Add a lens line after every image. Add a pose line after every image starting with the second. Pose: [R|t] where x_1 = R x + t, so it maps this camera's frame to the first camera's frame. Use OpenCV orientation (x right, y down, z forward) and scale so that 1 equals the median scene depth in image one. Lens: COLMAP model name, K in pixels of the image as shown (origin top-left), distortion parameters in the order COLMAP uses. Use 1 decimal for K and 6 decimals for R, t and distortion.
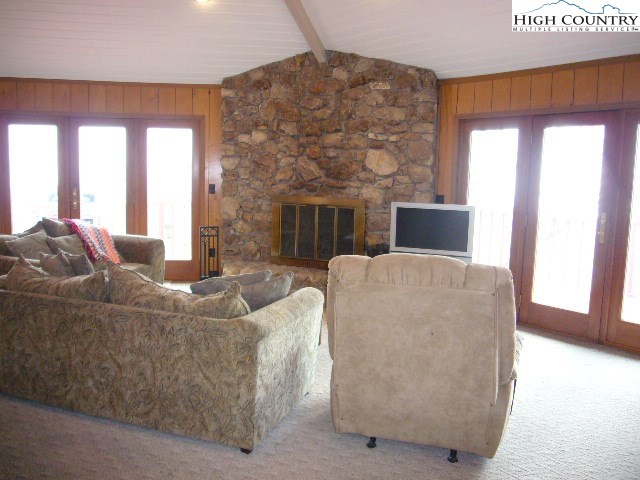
lens RADIAL K [[525.4, 0, 320.9], [0, 525.4, 239.0], [0, 0, 1]] dist [-0.114765, 0.059101]
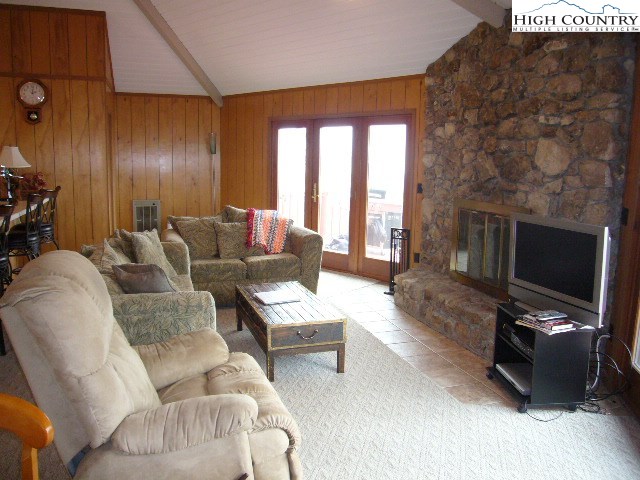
lens RADIAL K [[525.4, 0, 315.9], [0, 525.4, 246.8], [0, 0, 1]] dist [-0.114765, 0.059101]
pose [[0.604247, 0.112798, -0.788772, 0.453738], [-0.101141, 0.992780, 0.064492, -0.038343], [0.790352, 0.040808, 0.611293, 0.327993]]
